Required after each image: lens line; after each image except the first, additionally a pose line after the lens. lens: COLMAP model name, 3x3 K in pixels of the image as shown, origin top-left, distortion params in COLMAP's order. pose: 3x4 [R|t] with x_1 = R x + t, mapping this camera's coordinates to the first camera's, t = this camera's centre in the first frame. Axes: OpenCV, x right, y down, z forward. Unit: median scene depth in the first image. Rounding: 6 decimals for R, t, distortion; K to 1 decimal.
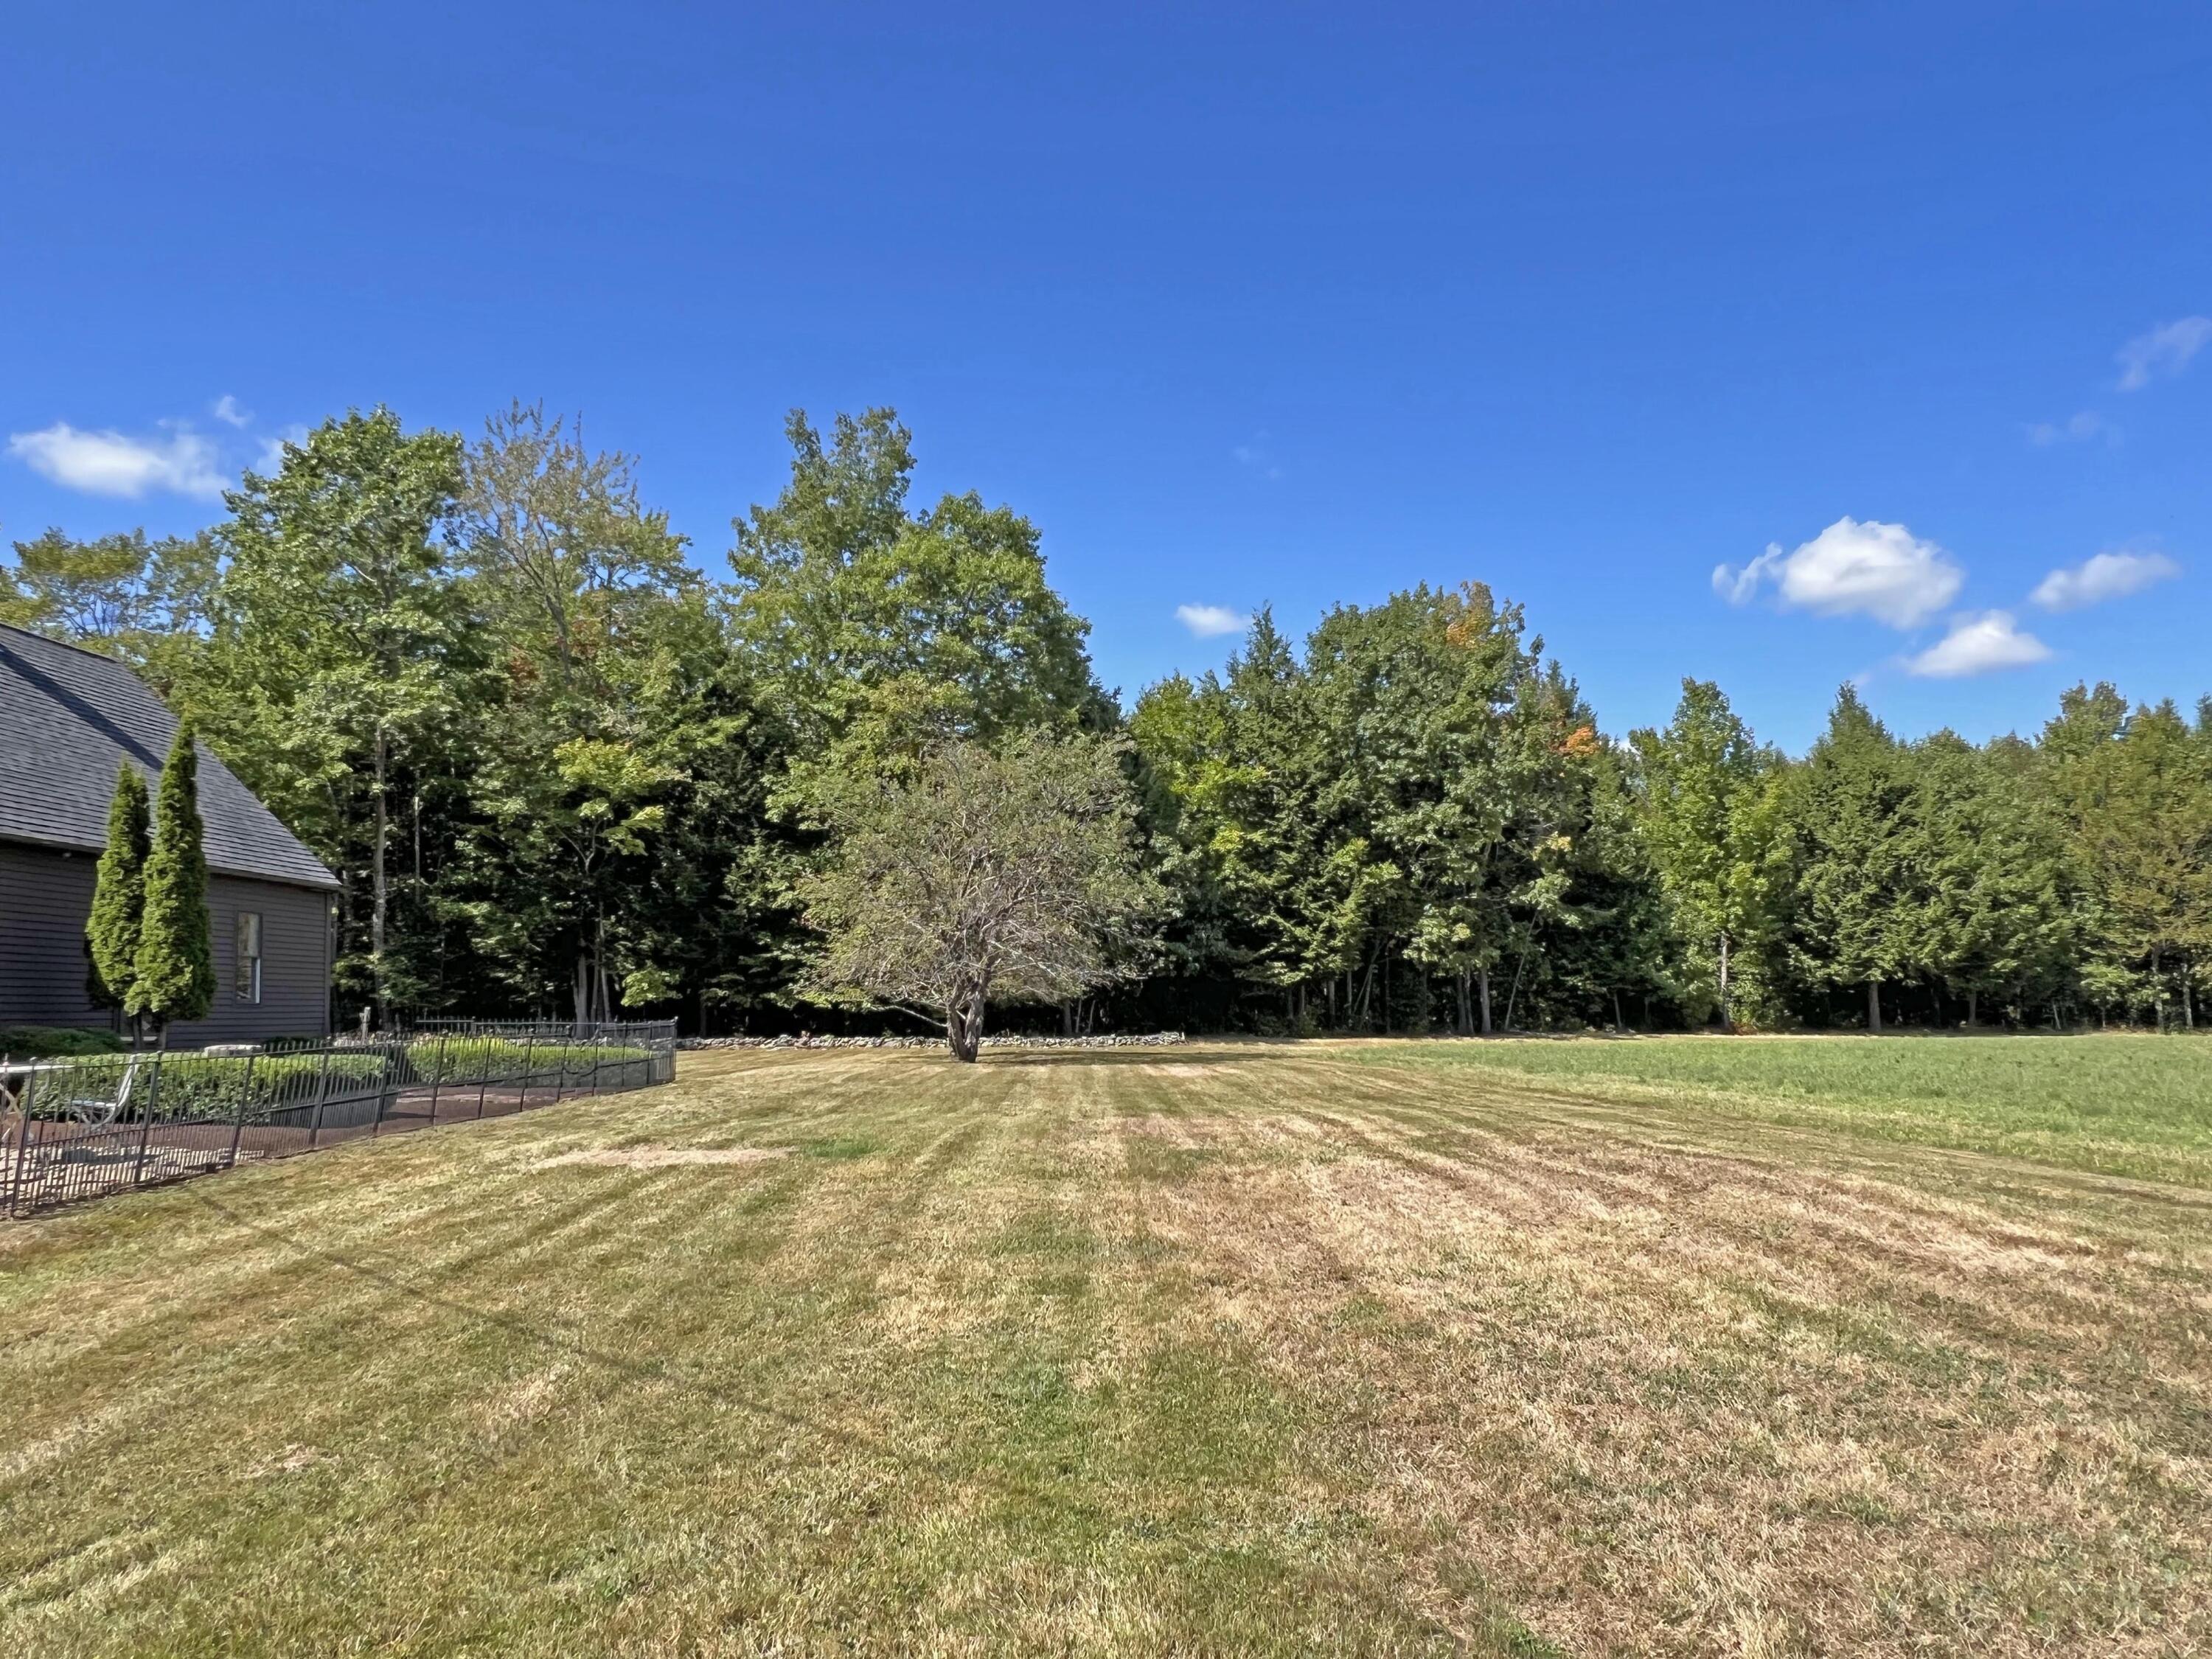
lens RADIAL K [[1492.1, 0, 1101.8], [0, 1492.1, 827.1], [0, 0, 1]] dist [0.011720, -0.011280]
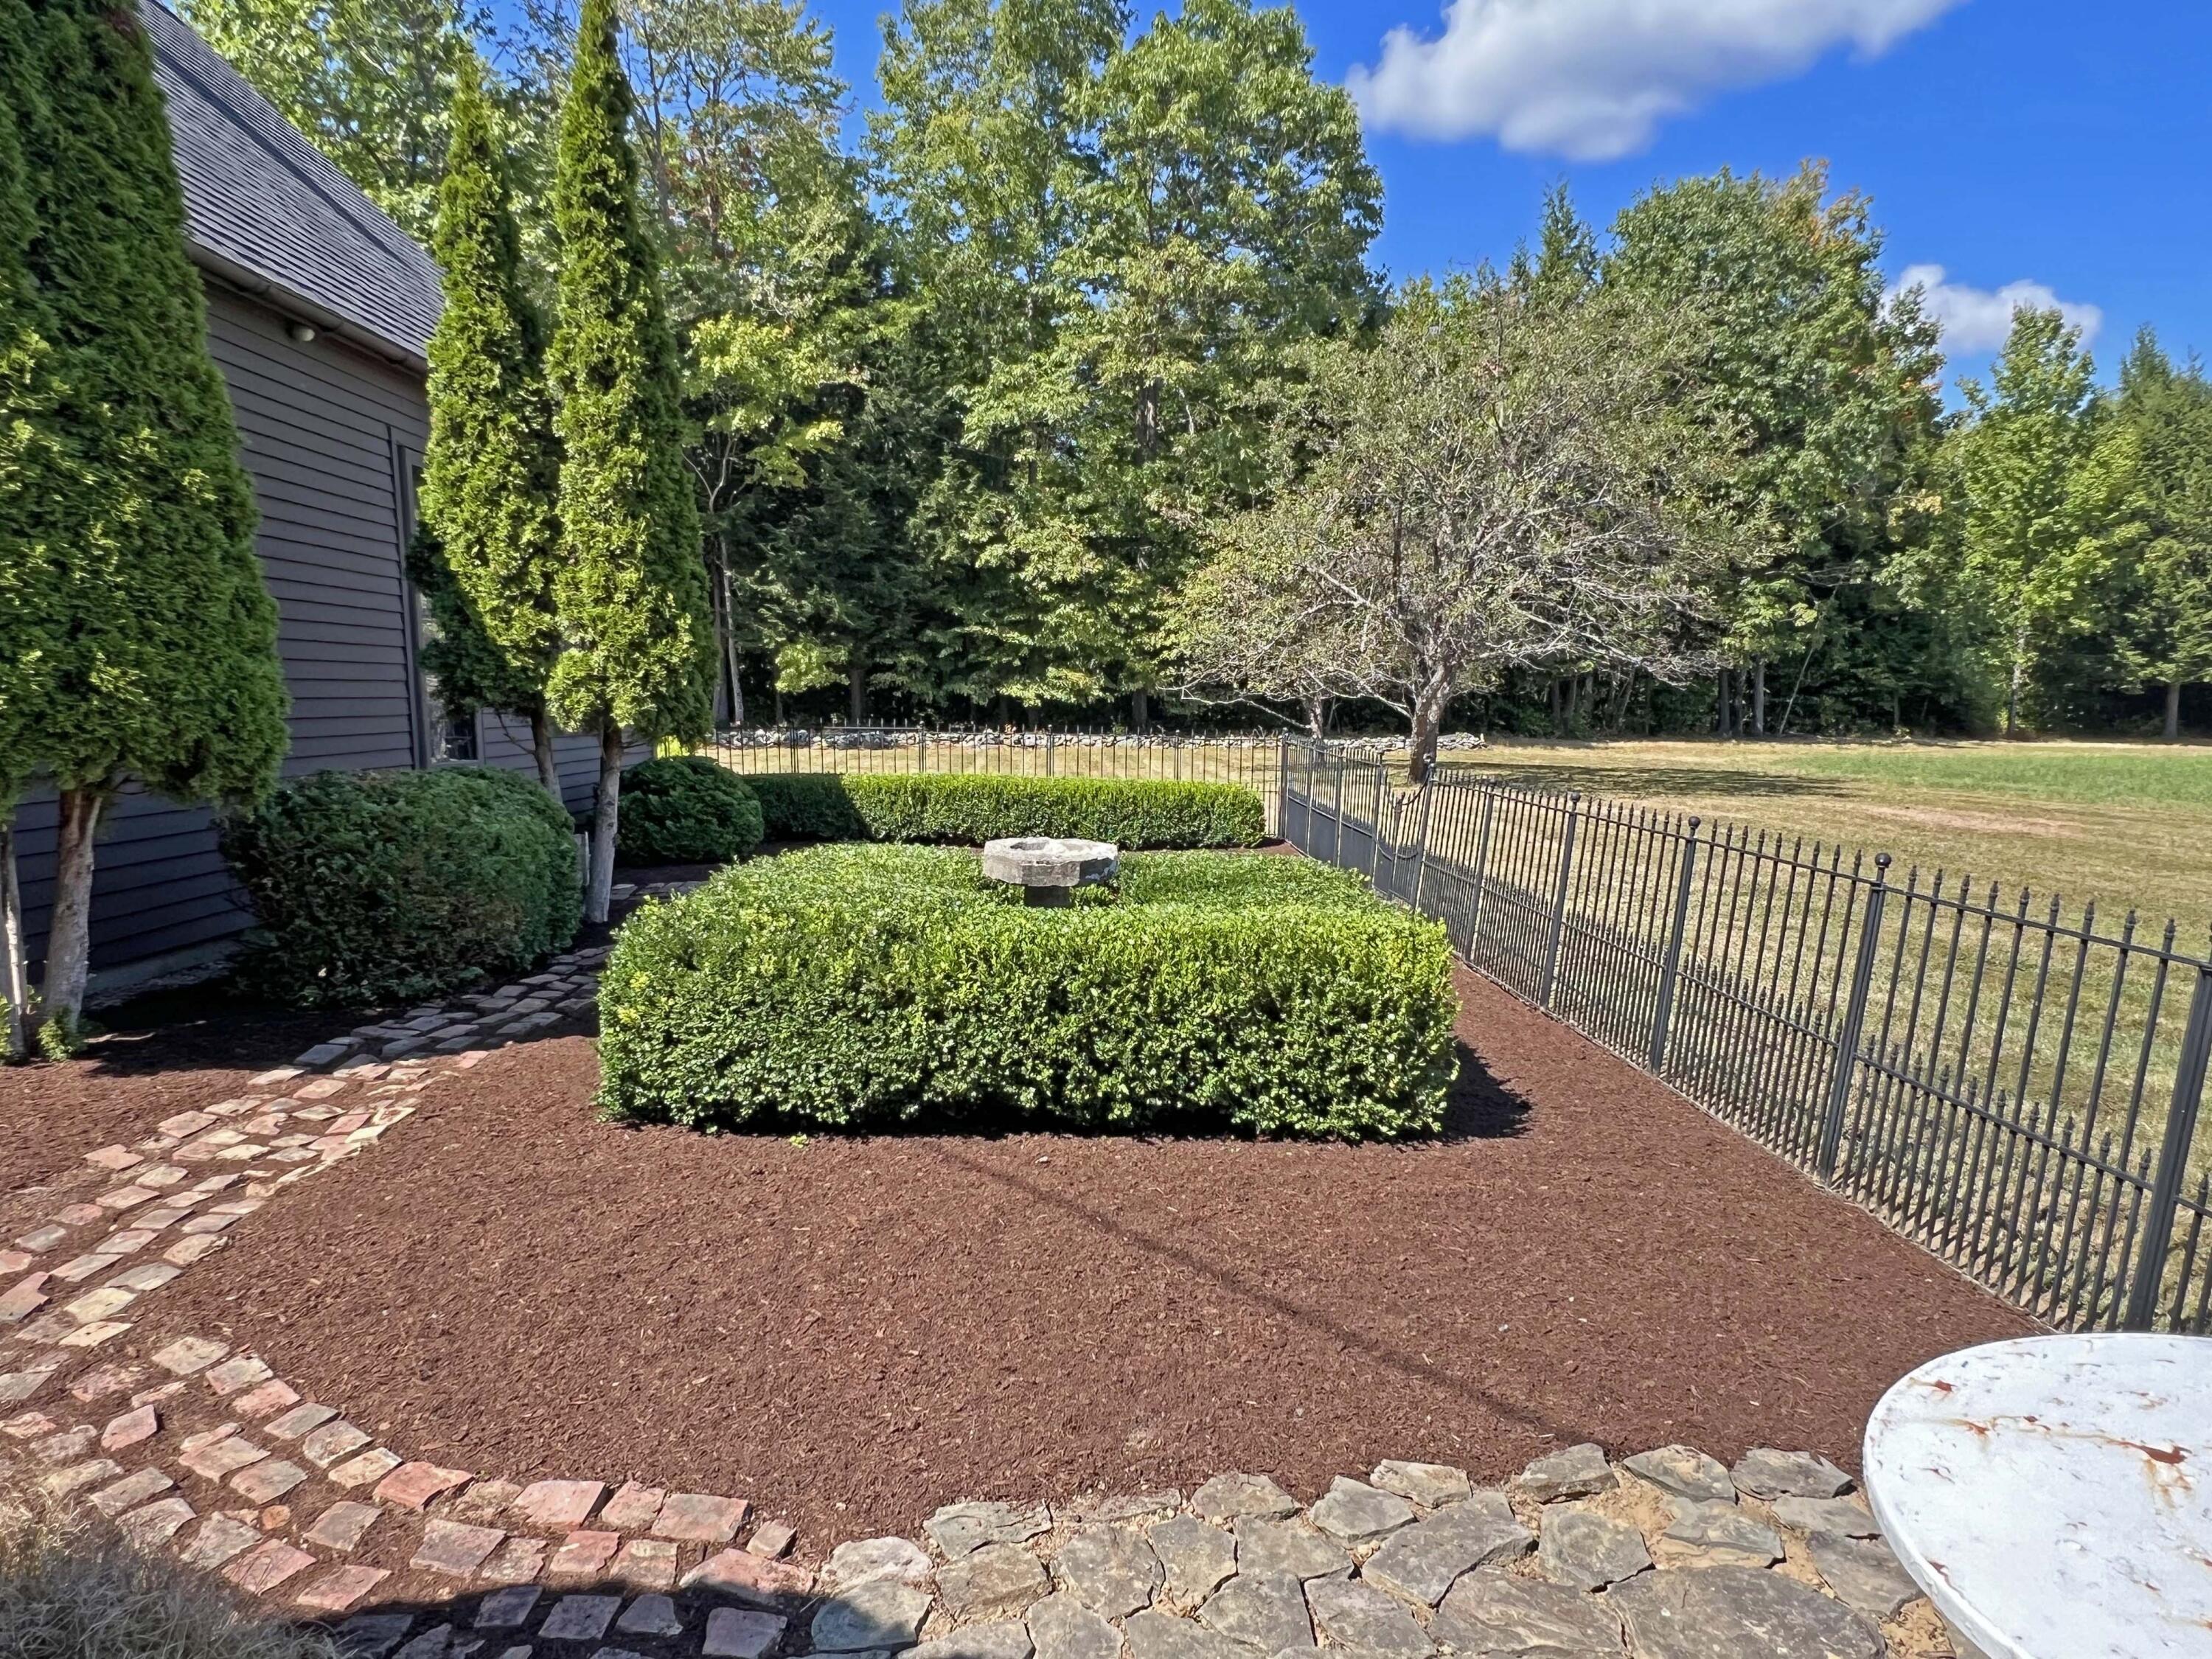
lens RADIAL K [[1492.1, 0, 1109.3], [0, 1492.1, 830.3], [0, 0, 1]] dist [0.011720, -0.011280]
pose [[0.997382, 0.009122, 0.071731, -0.205475], [-0.024118, 0.977173, 0.211073, 0.024143], [-0.068168, -0.212250, 0.974835, 0.229291]]
